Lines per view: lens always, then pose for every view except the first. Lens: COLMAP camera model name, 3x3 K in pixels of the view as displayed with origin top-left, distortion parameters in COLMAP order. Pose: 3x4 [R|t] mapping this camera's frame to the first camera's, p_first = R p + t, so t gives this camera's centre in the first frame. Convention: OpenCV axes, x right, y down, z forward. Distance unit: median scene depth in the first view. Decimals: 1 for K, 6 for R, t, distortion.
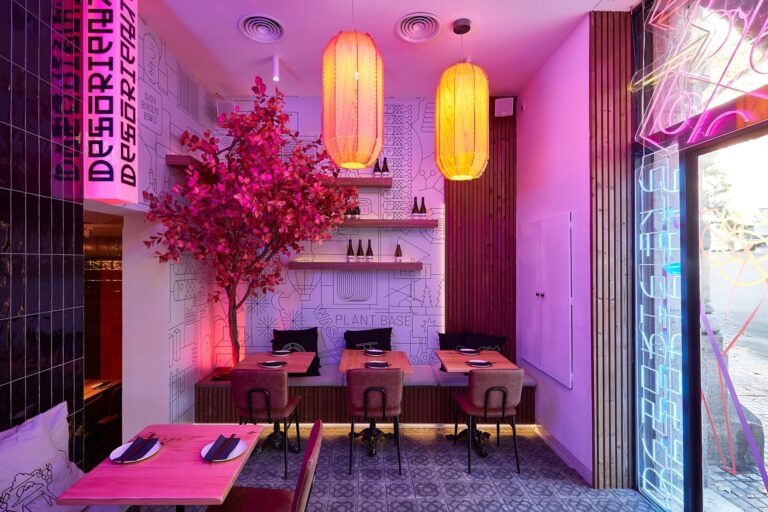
lens RADIAL K [[383.5, 0, 381.1], [0, 383.5, 269.8], [0, 0, 1]] dist [0.009153, -0.004381]
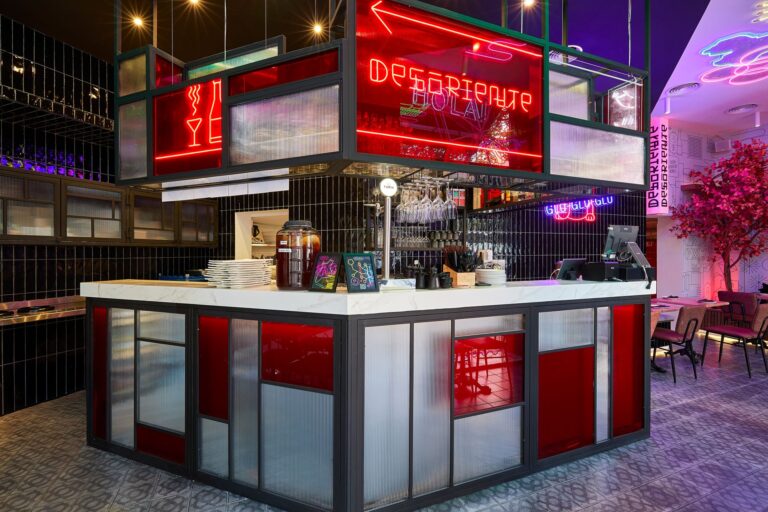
lens RADIAL K [[383.5, 0, 358.0], [0, 383.5, 251.4], [0, 0, 1]] dist [0.009153, -0.004381]
pose [[0.365809, -0.008674, -0.930649, 0.685875], [-0.013463, 0.999803, -0.014610, 0.096048], [0.930592, 0.017874, 0.365620, -1.285099]]
